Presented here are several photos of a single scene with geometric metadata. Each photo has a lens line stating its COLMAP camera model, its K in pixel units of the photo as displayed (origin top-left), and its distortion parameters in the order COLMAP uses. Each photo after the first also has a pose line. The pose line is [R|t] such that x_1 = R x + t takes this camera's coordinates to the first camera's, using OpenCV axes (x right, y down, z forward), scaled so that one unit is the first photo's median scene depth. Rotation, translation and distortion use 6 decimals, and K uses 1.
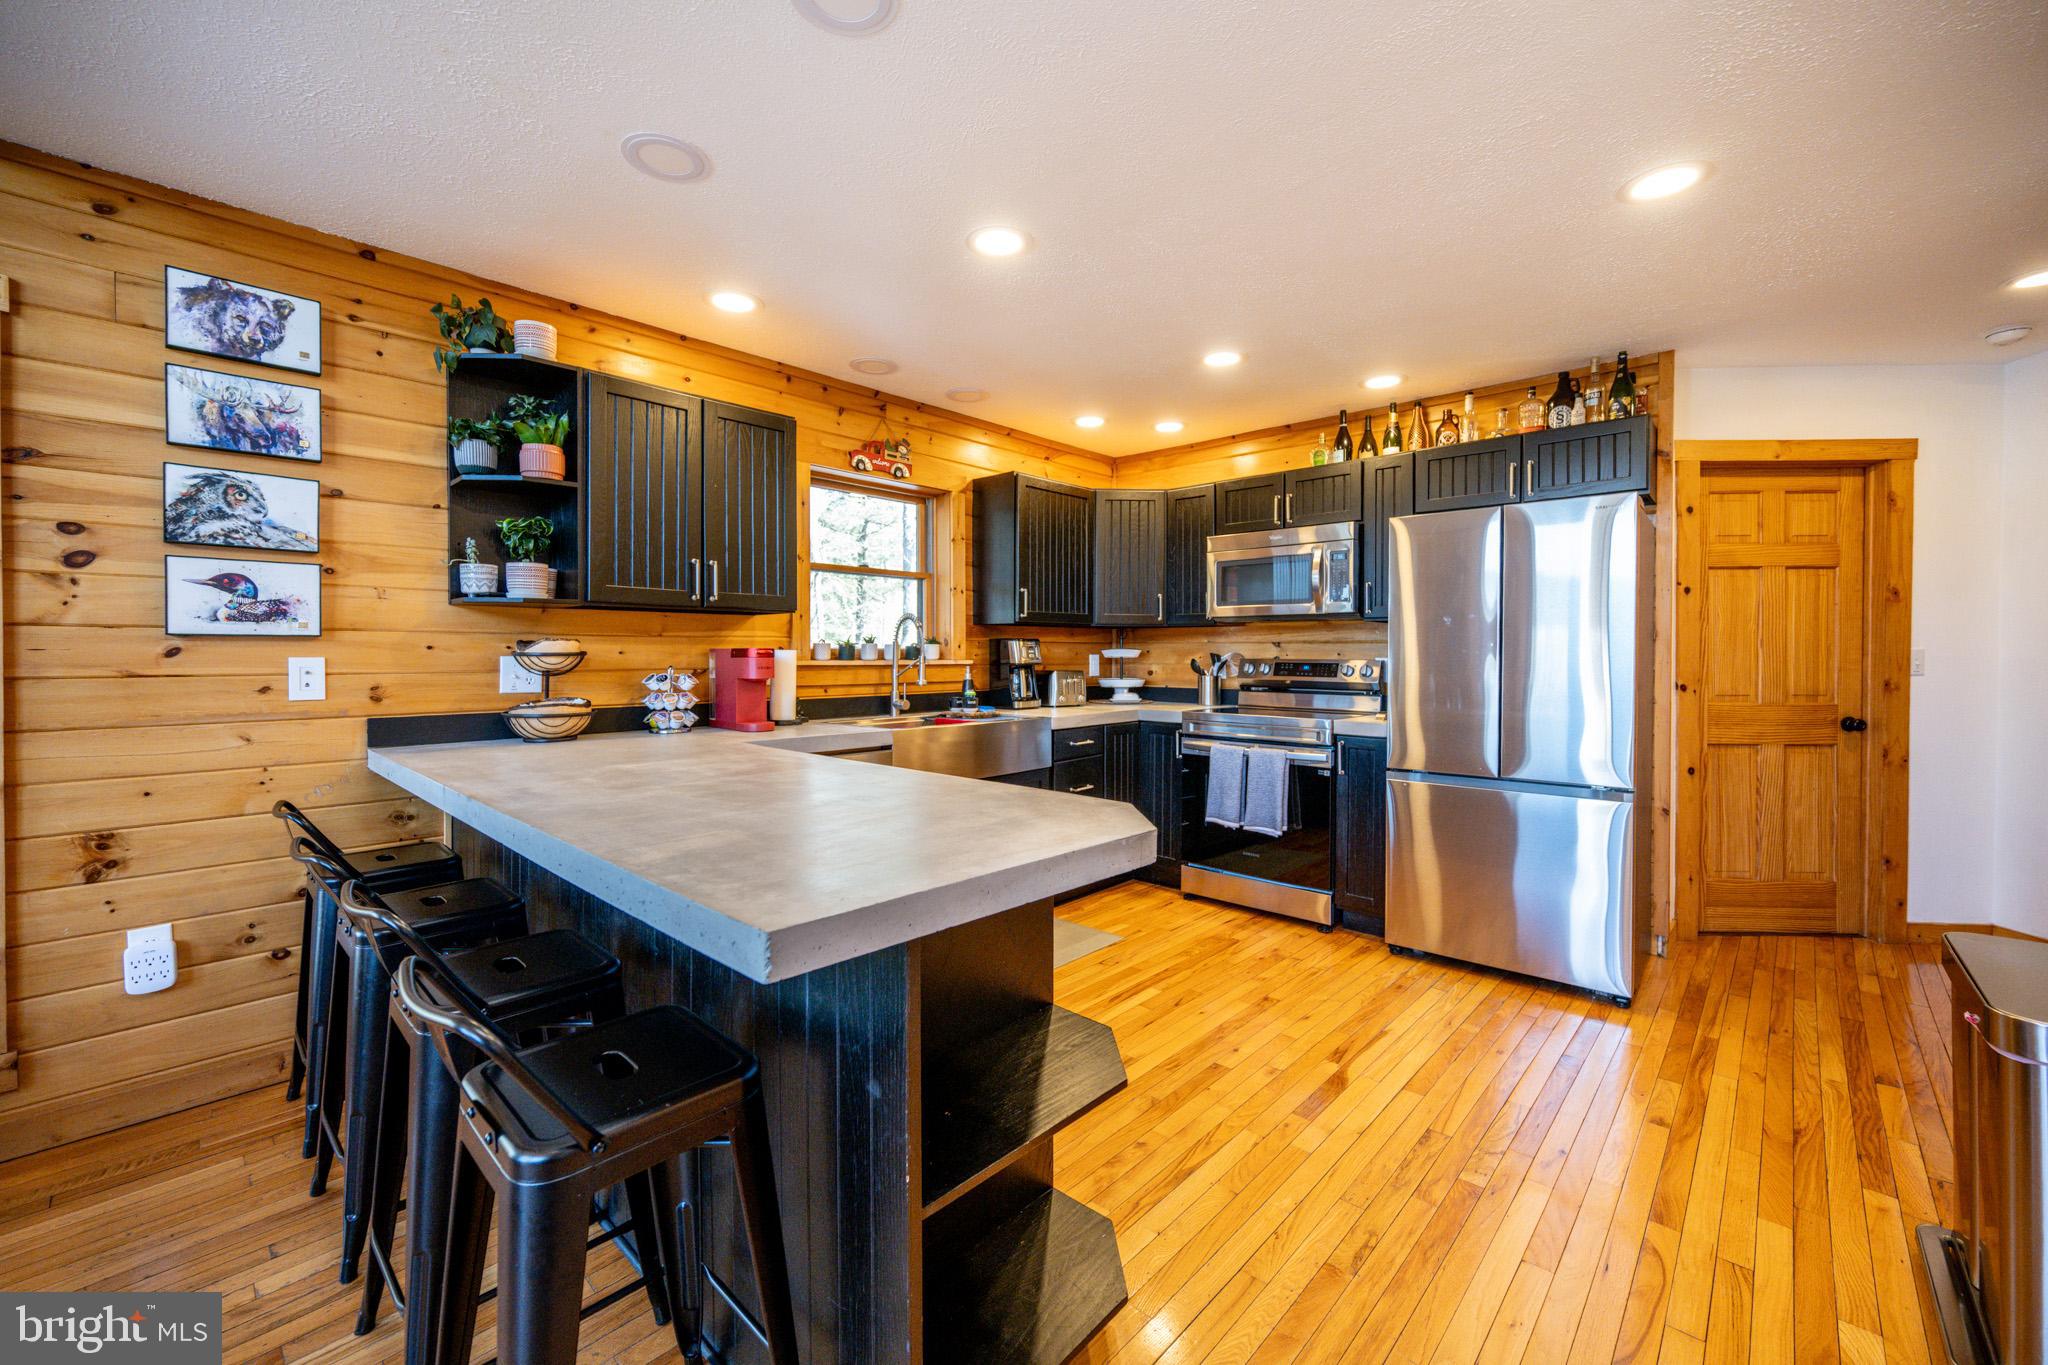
lens RADIAL K [[843.1, 0, 1016.9], [0, 843.1, 672.2], [0, 0, 1]] dist [-0.000532, 0.000345]
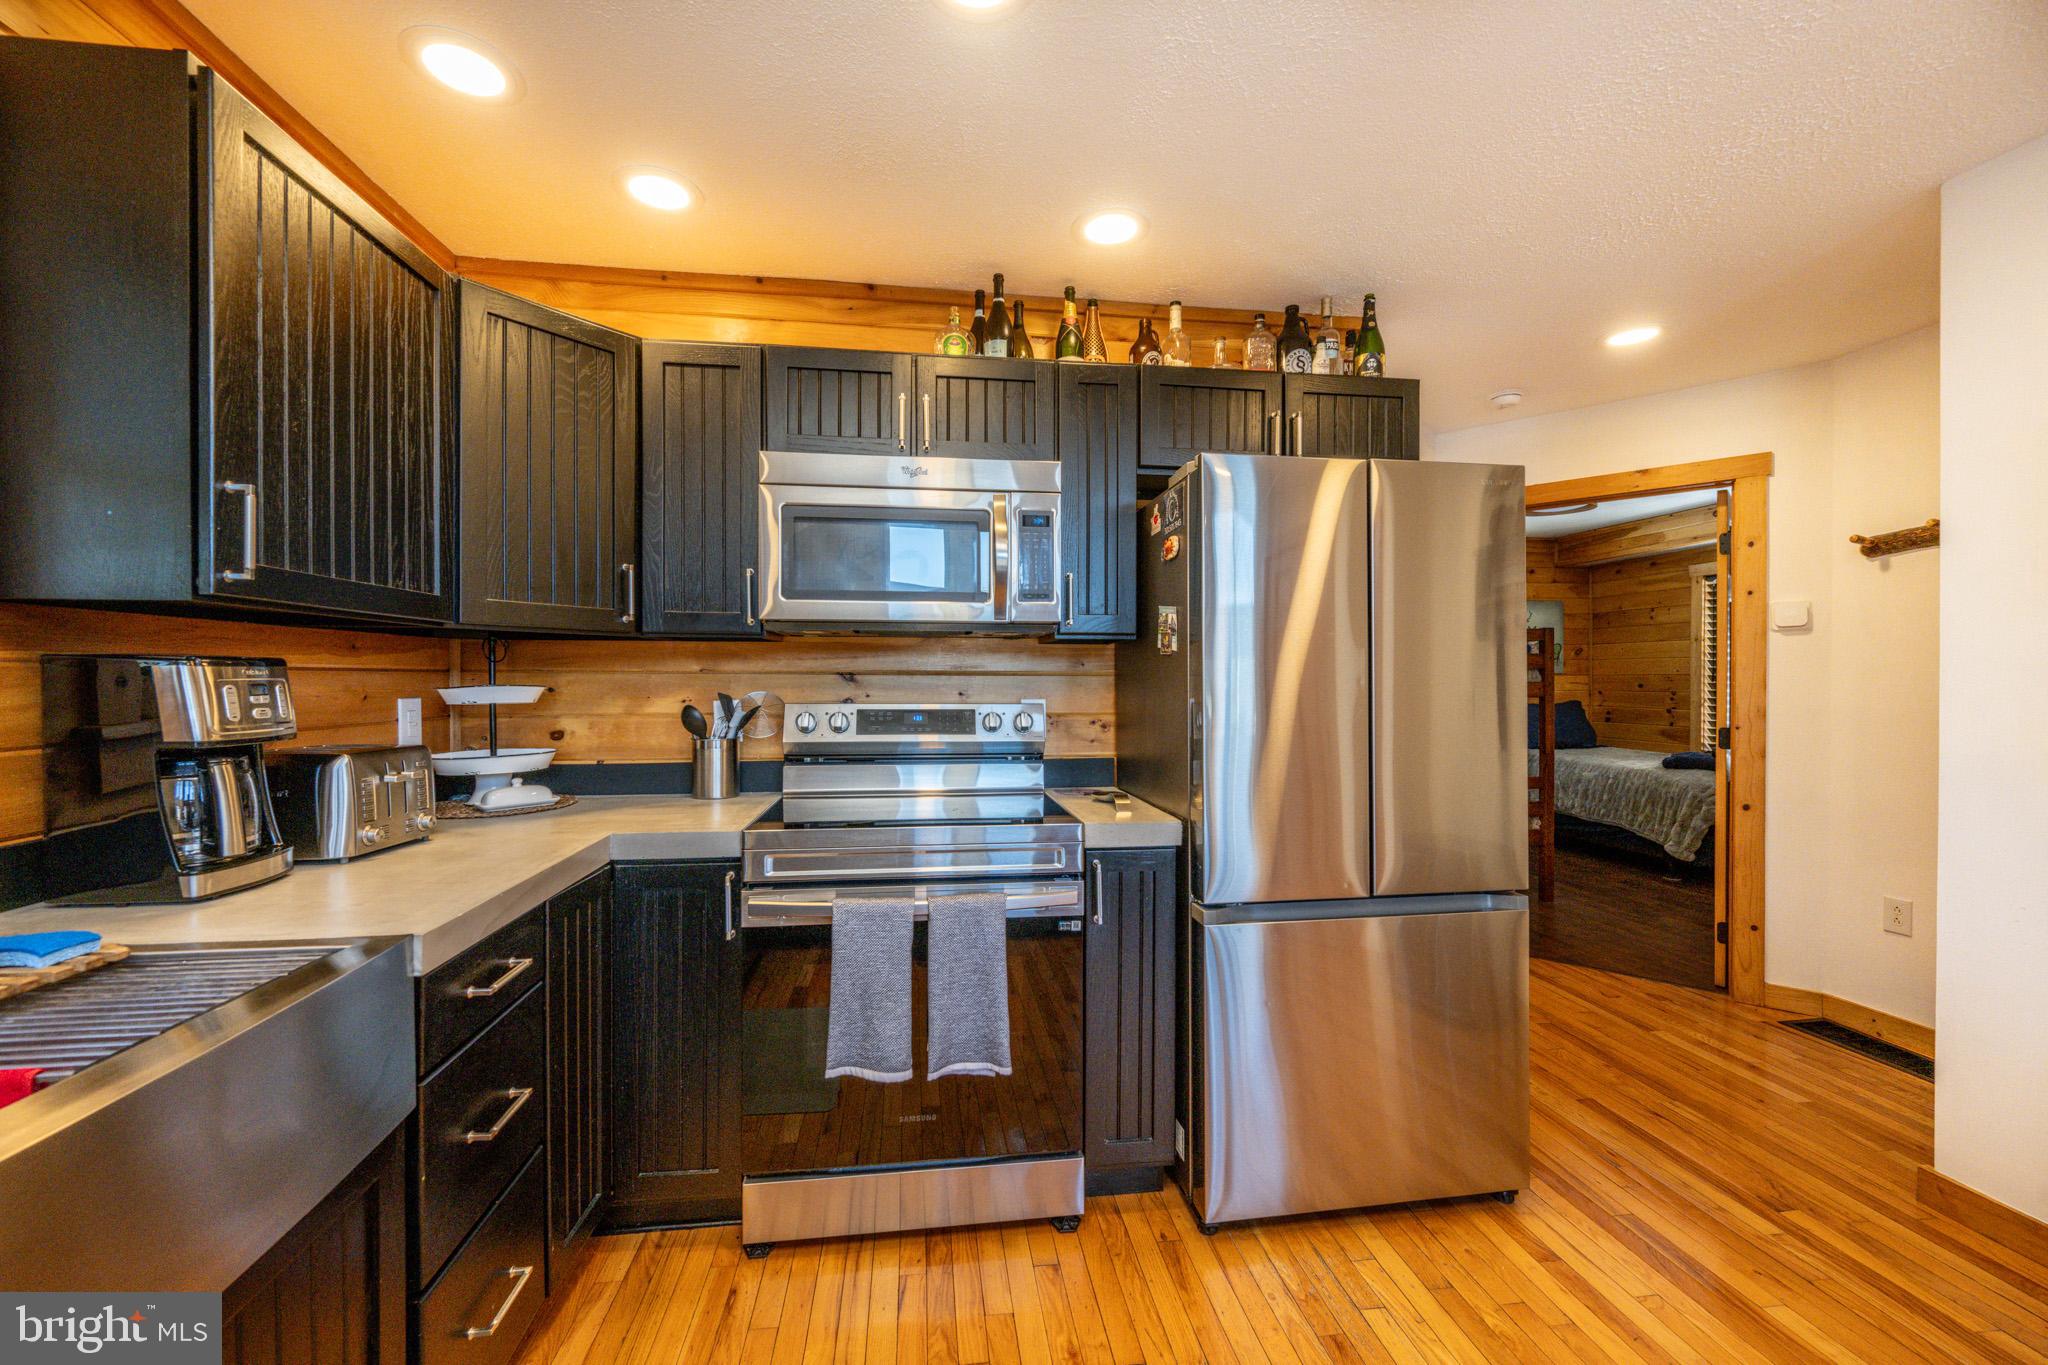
lens RADIAL K [[843.1, 0, 1053.3], [0, 843.1, 680.9], [0, 0, 1]] dist [-0.000532, 0.000345]
pose [[0.622046, -0.002127, 0.782978, -0.043584], [0.015579, 0.999832, -0.009660, -0.023813], [-0.782825, 0.018207, 0.621975, 0.587921]]
